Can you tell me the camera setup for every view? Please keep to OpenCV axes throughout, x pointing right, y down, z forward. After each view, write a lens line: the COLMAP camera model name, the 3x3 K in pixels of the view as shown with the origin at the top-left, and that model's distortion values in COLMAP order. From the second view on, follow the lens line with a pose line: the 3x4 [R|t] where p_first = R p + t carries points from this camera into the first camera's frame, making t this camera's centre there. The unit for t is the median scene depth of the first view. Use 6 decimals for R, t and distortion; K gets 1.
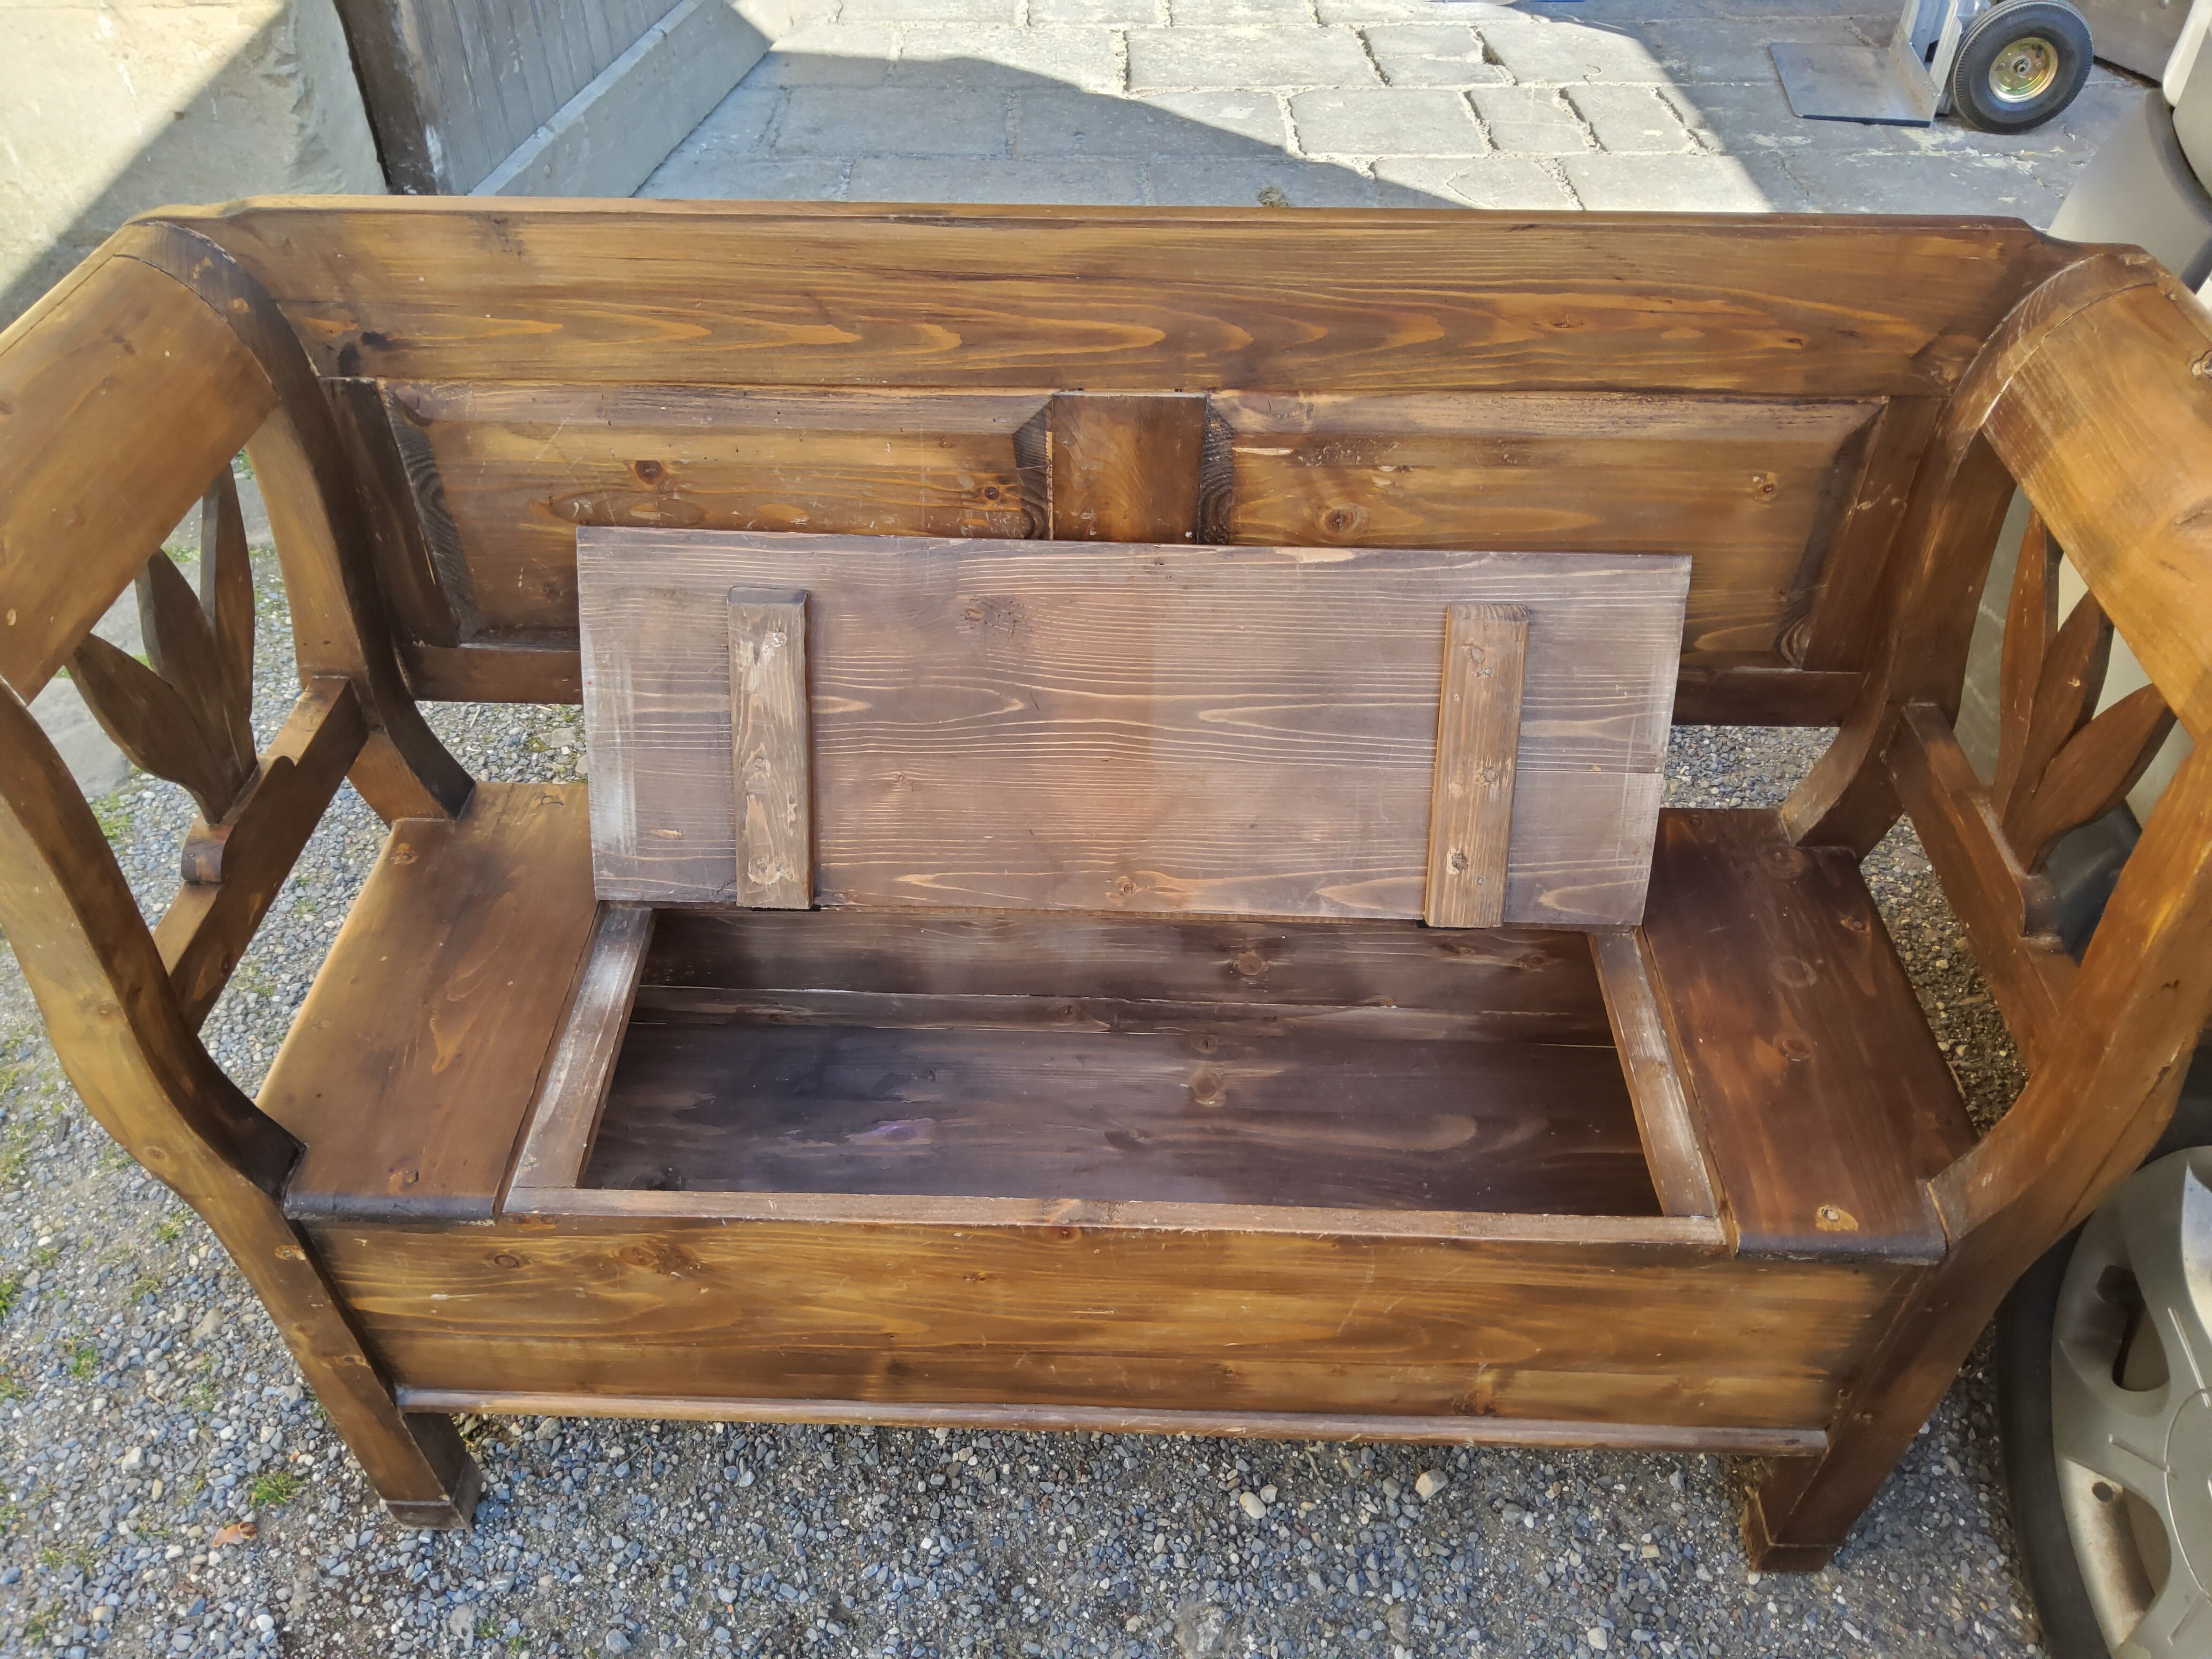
lens RADIAL K [[1666.5, 0, 1100.5], [0, 1666.5, 829.9], [0, 0, 1]] dist [-0.022210, 0.006443]
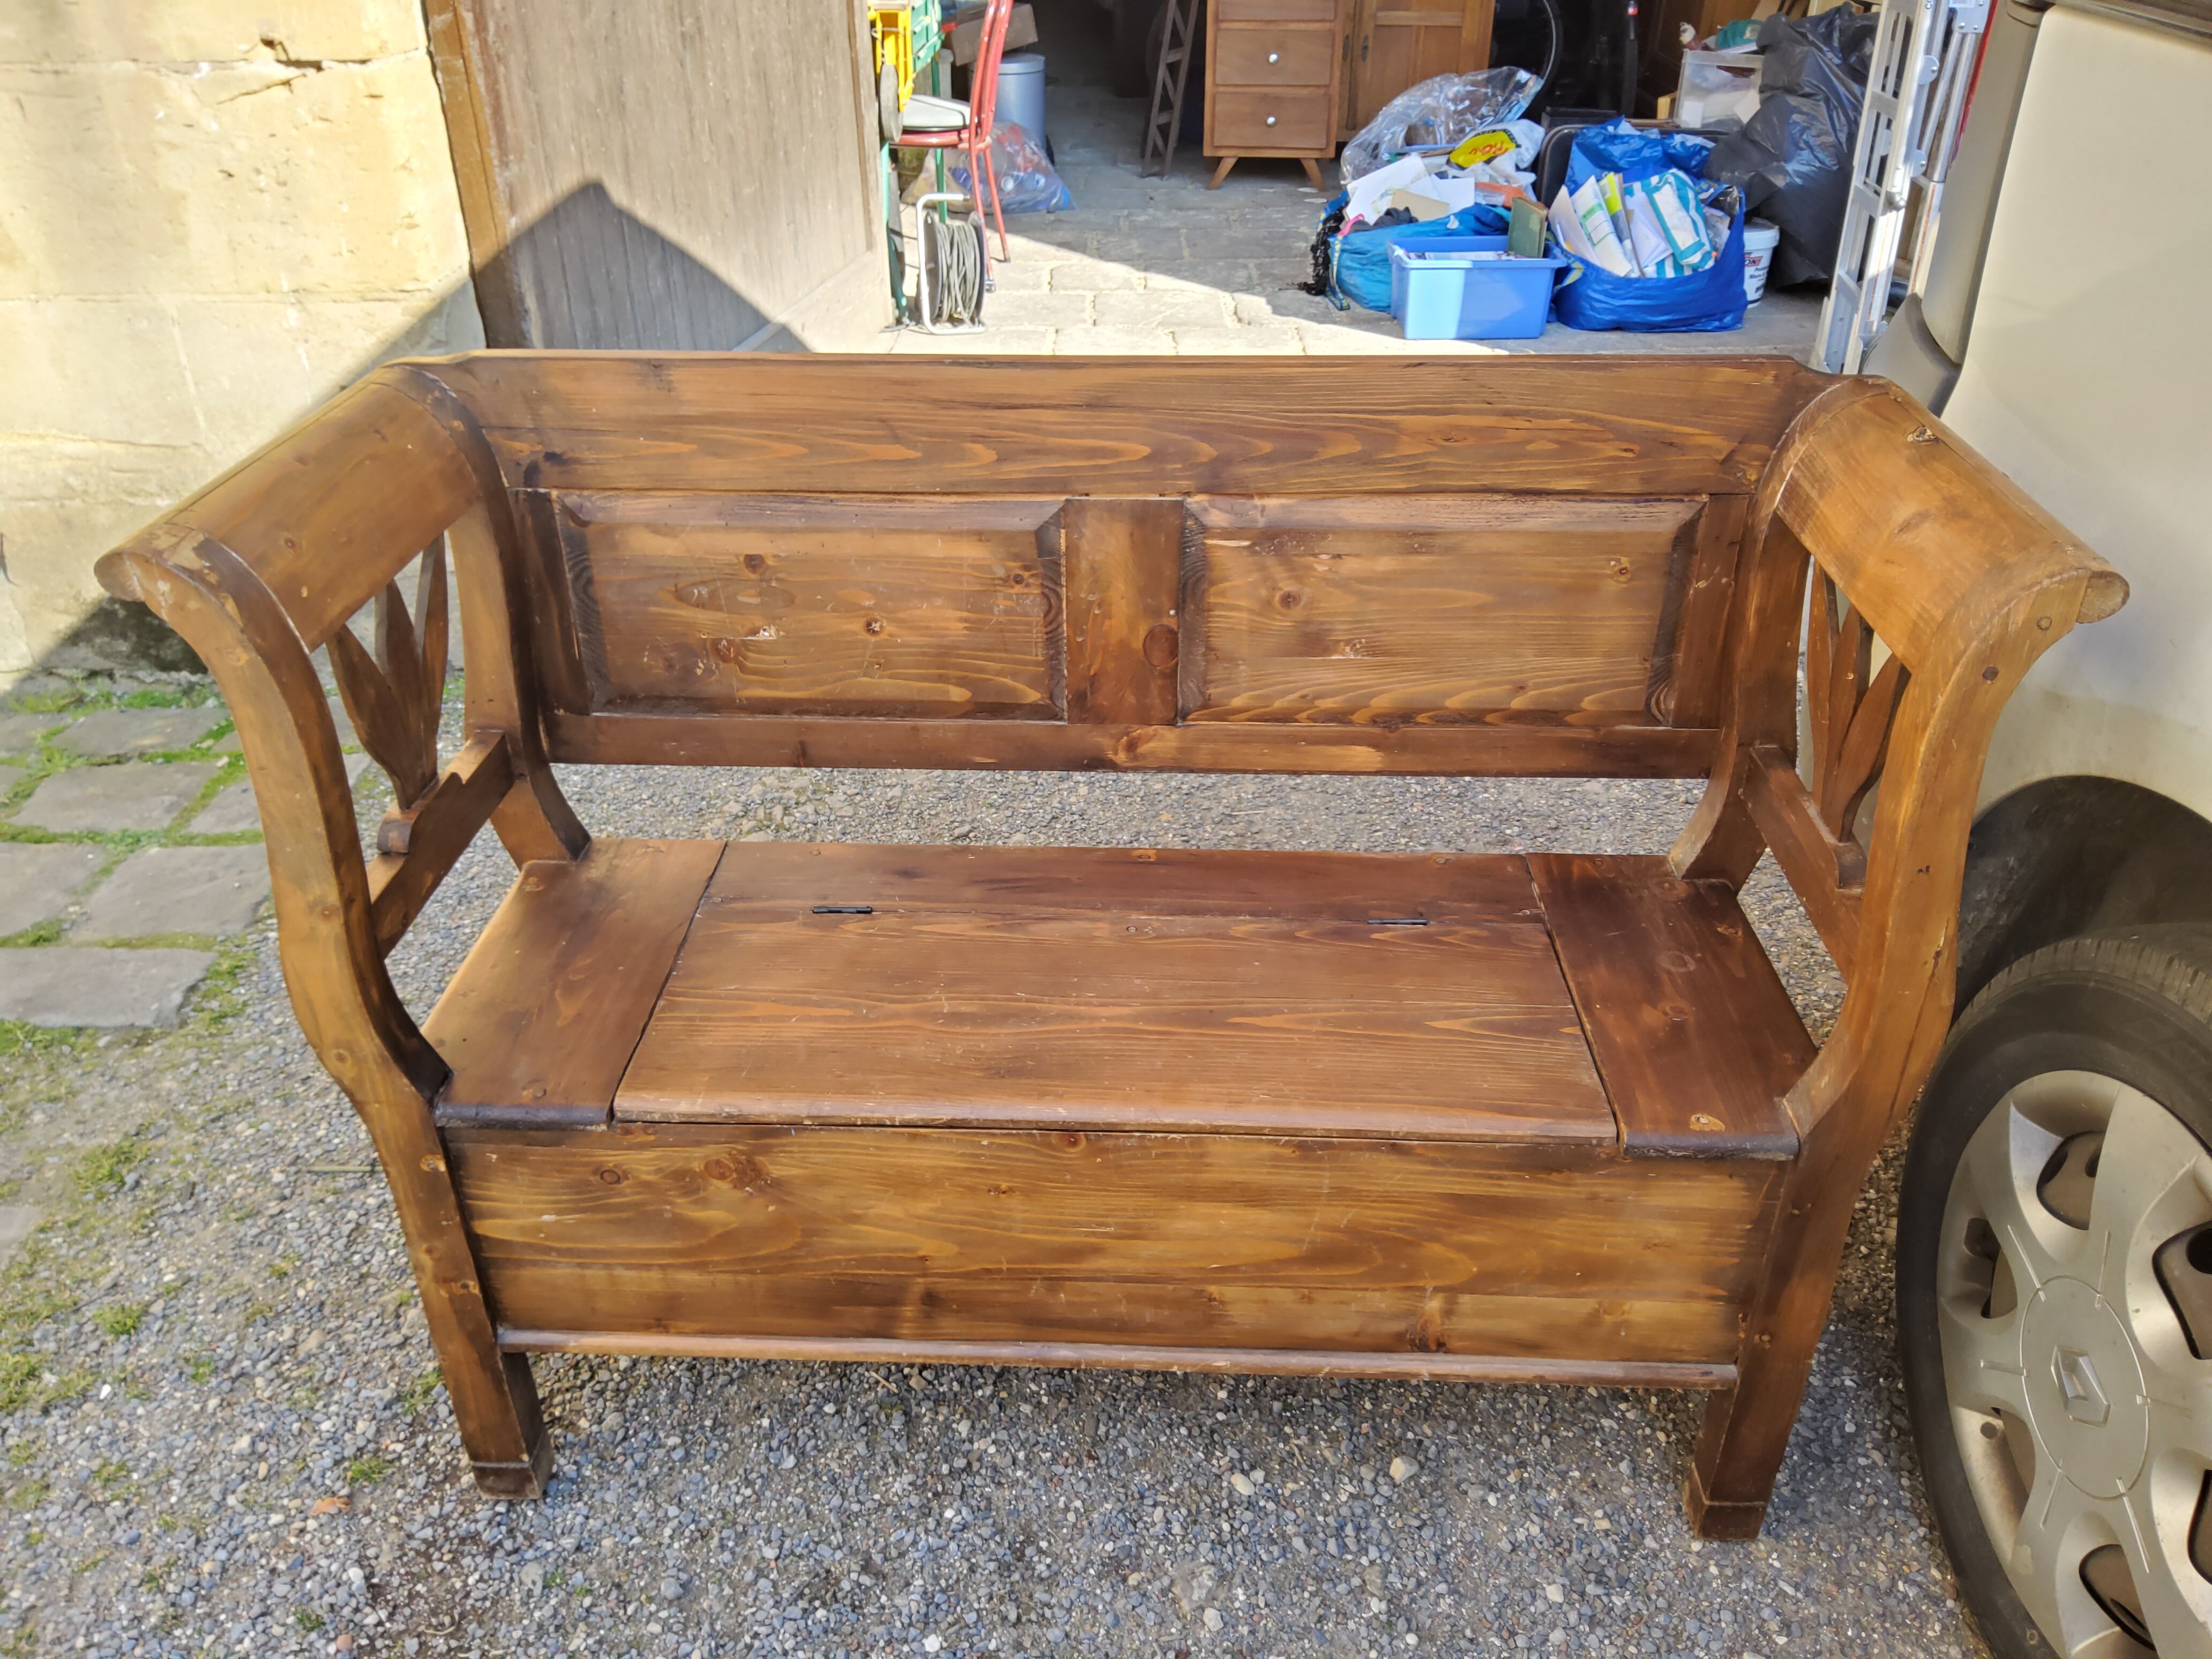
lens RADIAL K [[1657.2, 0, 1101.2], [0, 1657.2, 830.9], [0, 0, 1]] dist [0.002669, -0.030624]
pose [[0.999920, -0.001861, -0.012519, 0.012026], [-0.000682, 0.979769, -0.200131, 0.206663], [0.012638, 0.200124, 0.979689, -0.182980]]
